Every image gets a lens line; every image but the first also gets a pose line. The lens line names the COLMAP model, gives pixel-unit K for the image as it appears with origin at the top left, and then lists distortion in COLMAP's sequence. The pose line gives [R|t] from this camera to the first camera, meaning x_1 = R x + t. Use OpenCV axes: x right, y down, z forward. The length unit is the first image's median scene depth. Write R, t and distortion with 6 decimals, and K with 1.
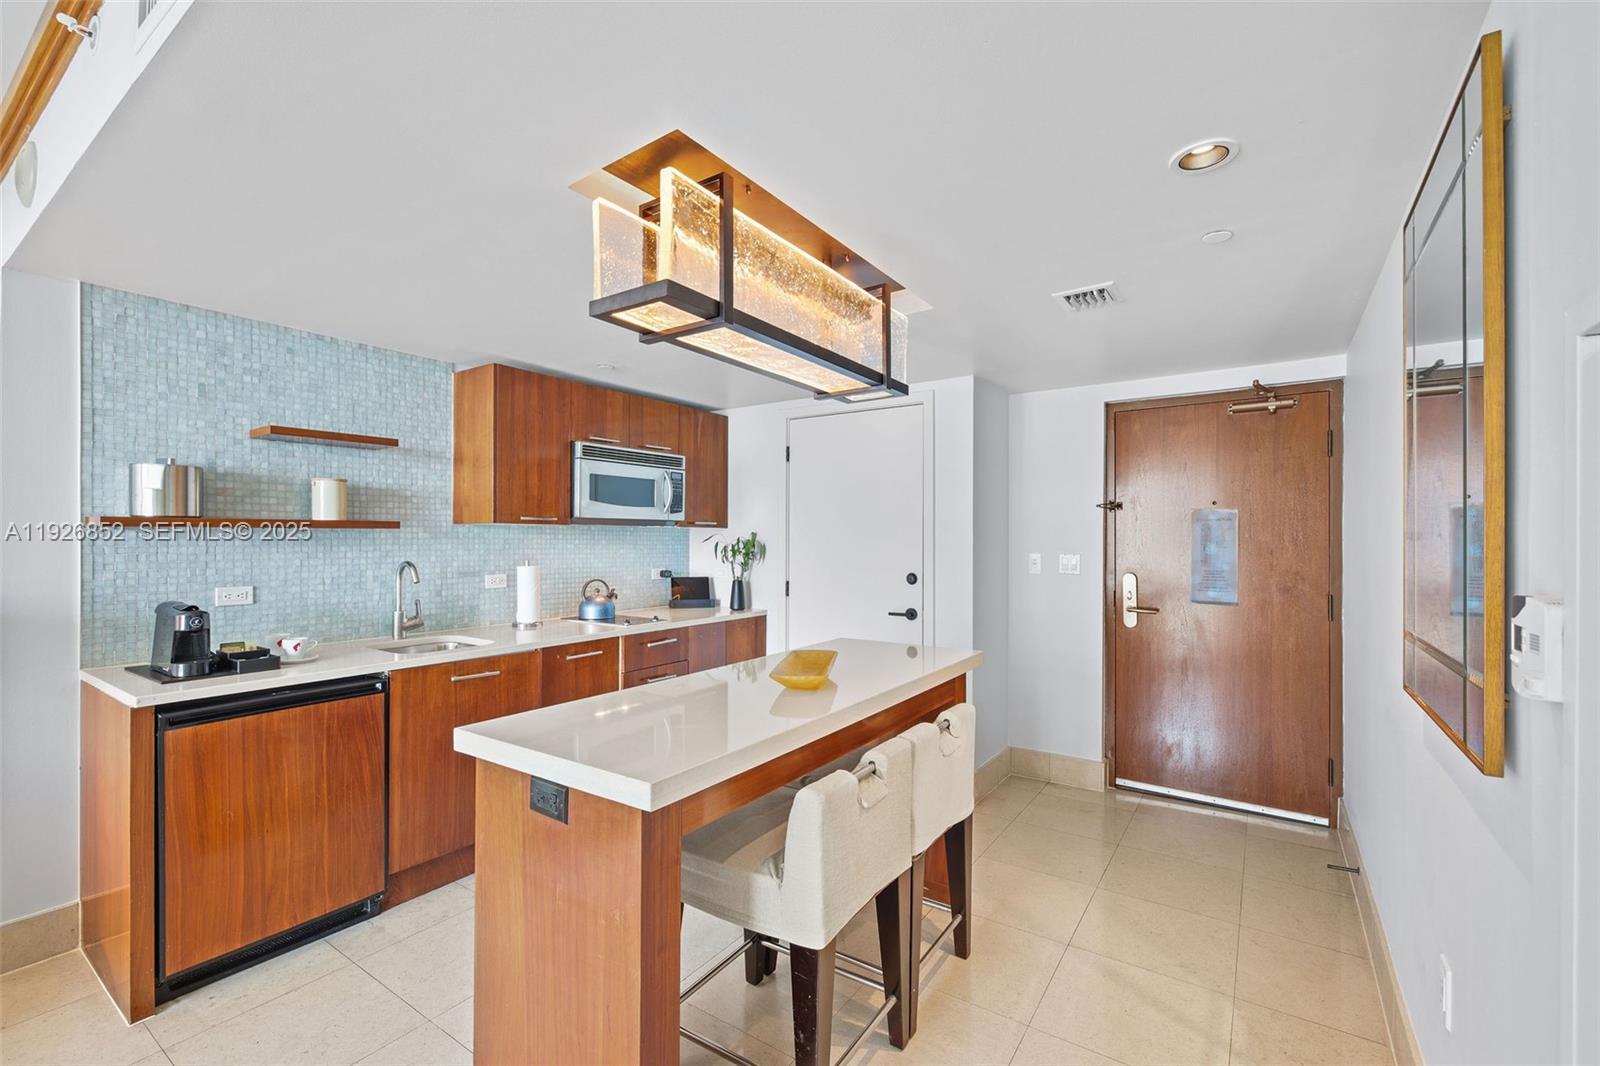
lens RADIAL K [[689.7, 0, 794.0], [0, 689.7, 539.5], [0, 0, 1]] dist [-0.000866, 0.000002]
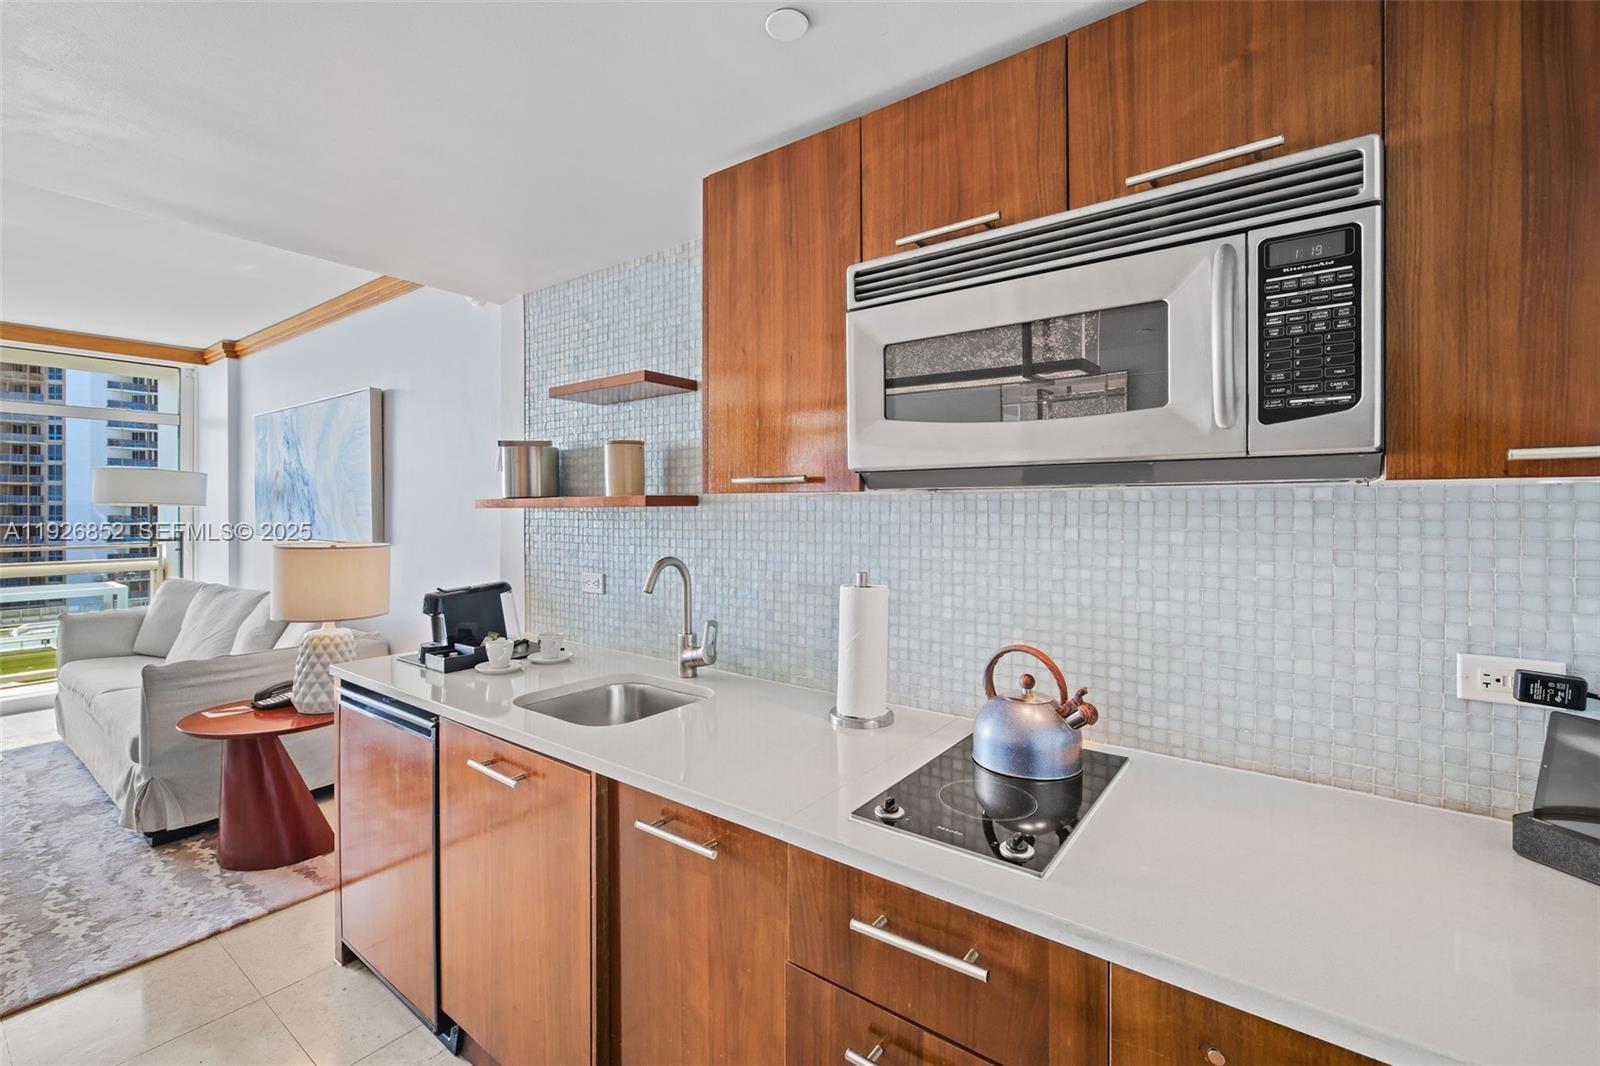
lens RADIAL K [[693.7, 0, 792.2], [0, 693.7, 508.8], [0, 0, 1]] dist [-0.003129, -0.000349]
pose [[-0.046825, 0.001928, -0.998901, 0.069629], [0.002203, 0.999996, 0.001827, -0.013345], [0.998901, -0.002115, -0.046829, 1.062101]]
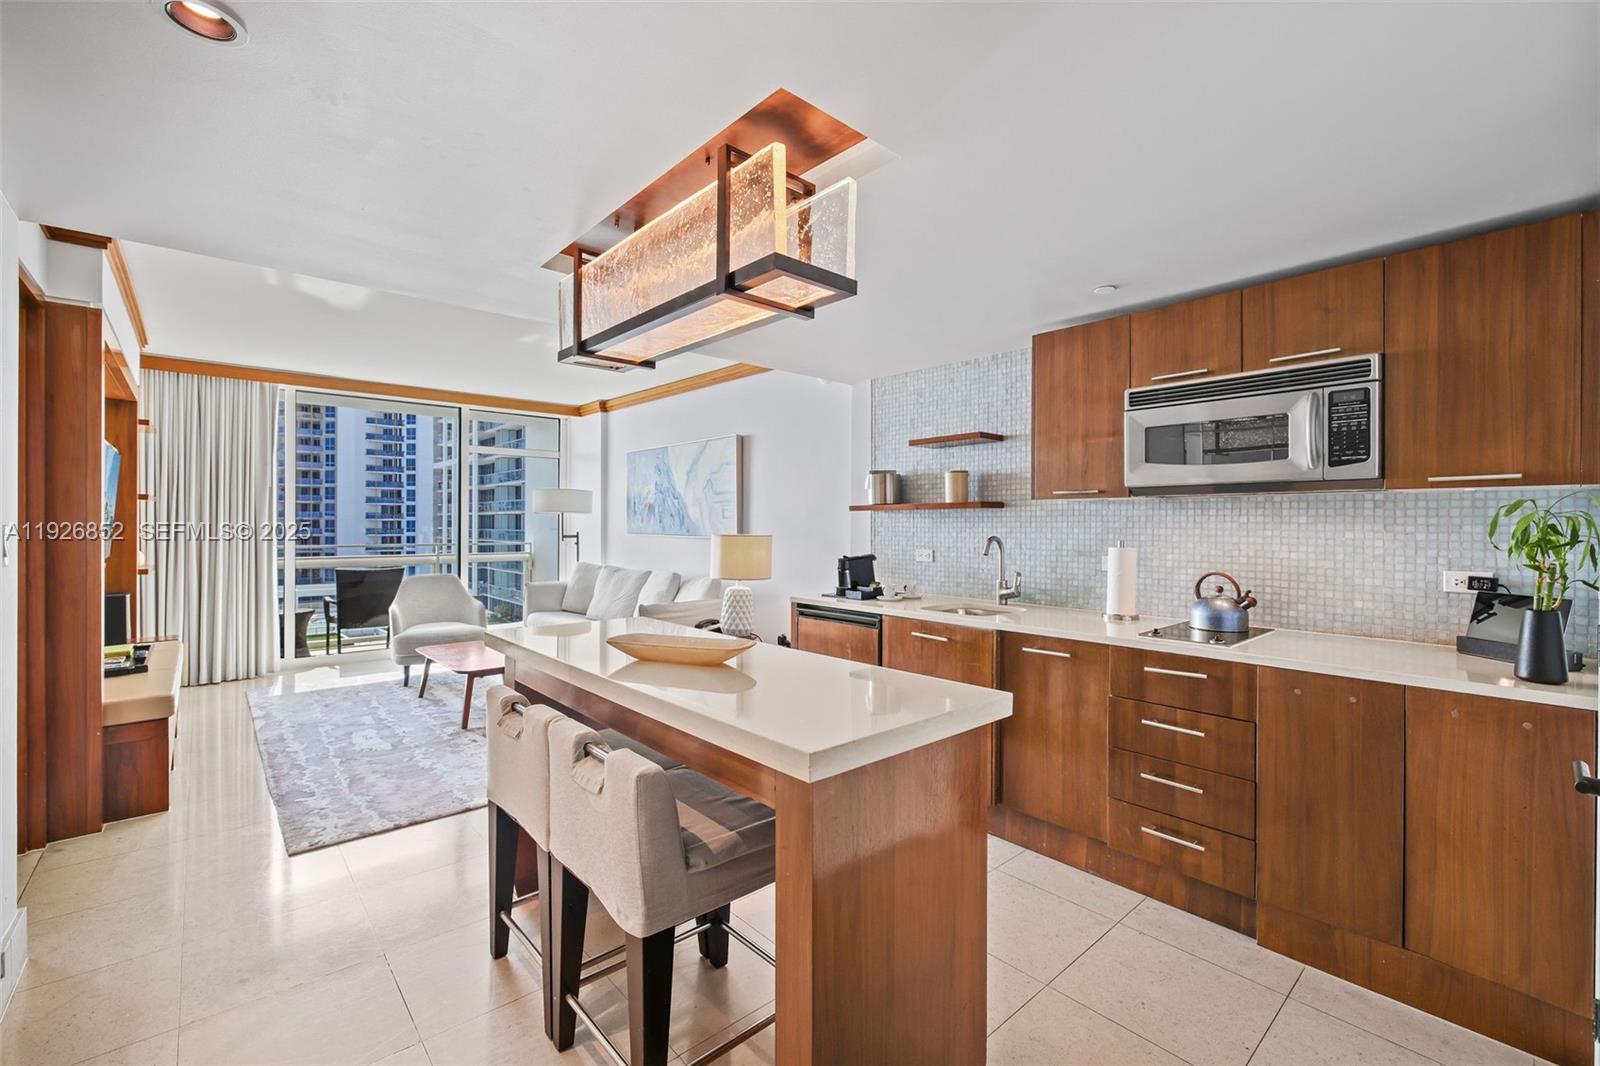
lens RADIAL K [[681.1, 0, 799.9], [0, 681.1, 525.3], [0, 0, 1]] dist [-0.001334, -0.000156]
pose [[-0.242779, 0.001309, -0.970081, 0.565528], [-0.001708, 0.999997, 0.001776, 0.011072], [0.970080, 0.002088, -0.242776, 0.892772]]
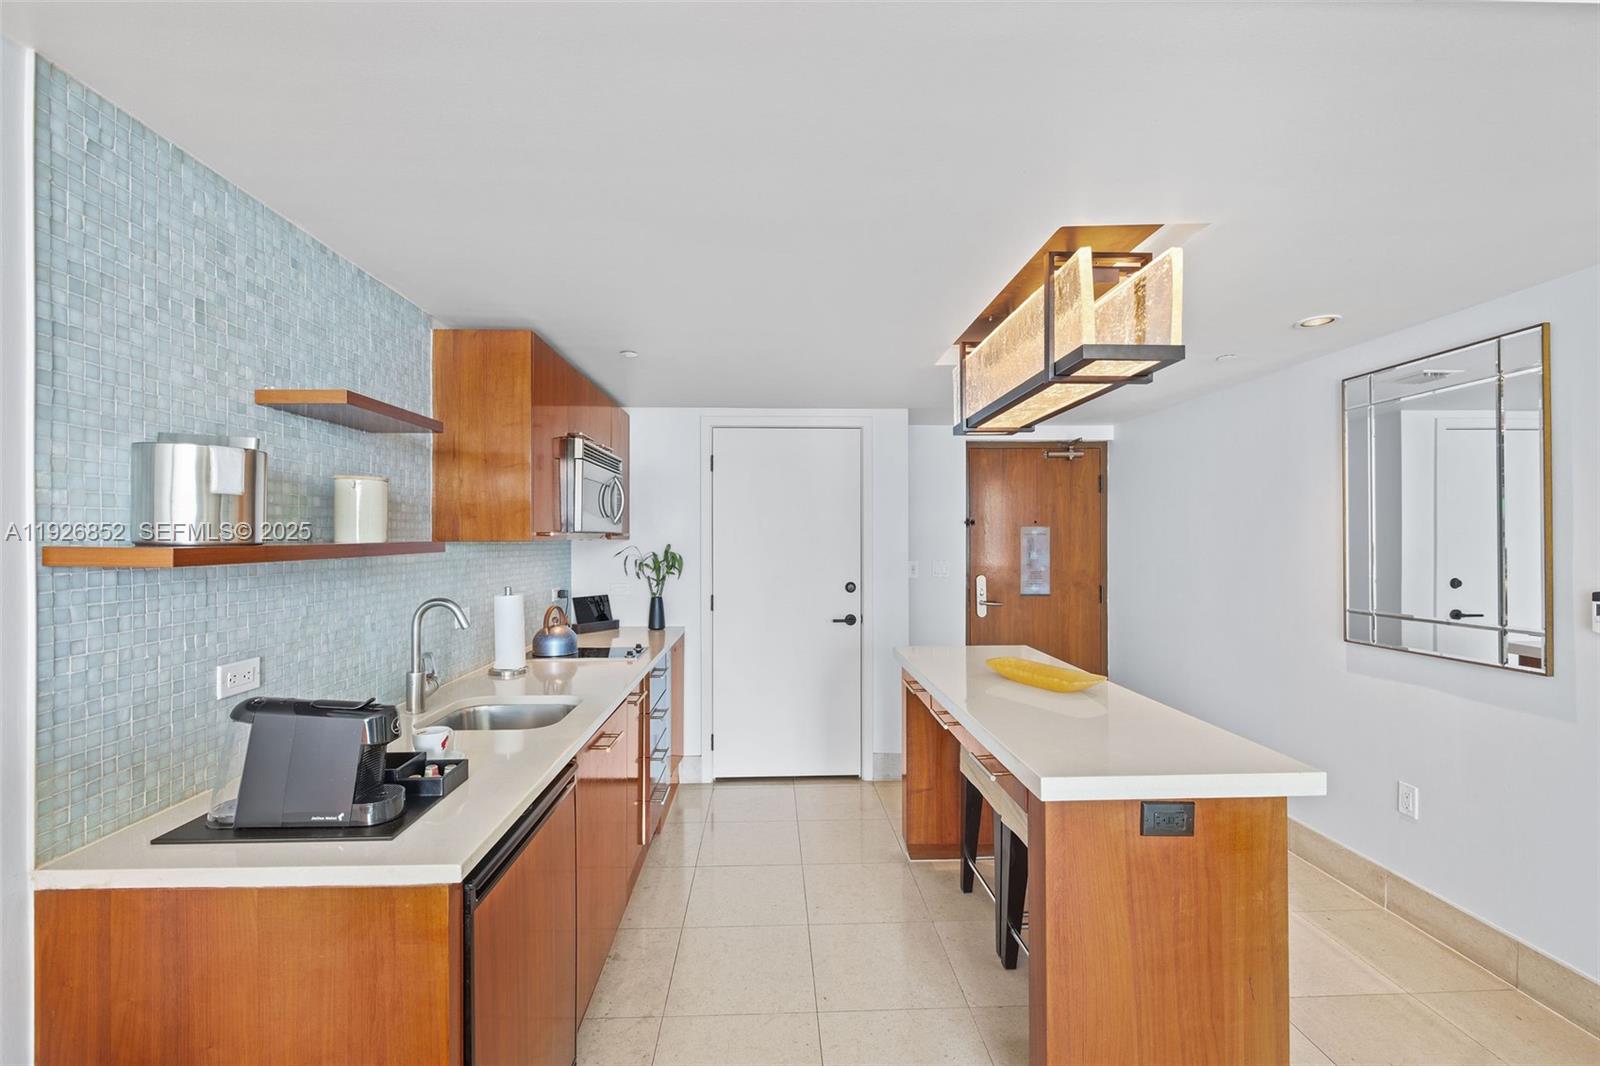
lens RADIAL K [[681.4, 0, 799.6], [0, 681.4, 536.8], [0, 0, 1]] dist [-0.000654, -0.000027]
pose [[0.798628, -0.002354, 0.601820, -0.635406], [0.002804, 0.999996, 0.000191, -0.027329], [-0.601818, 0.001535, 0.798632, 0.218353]]
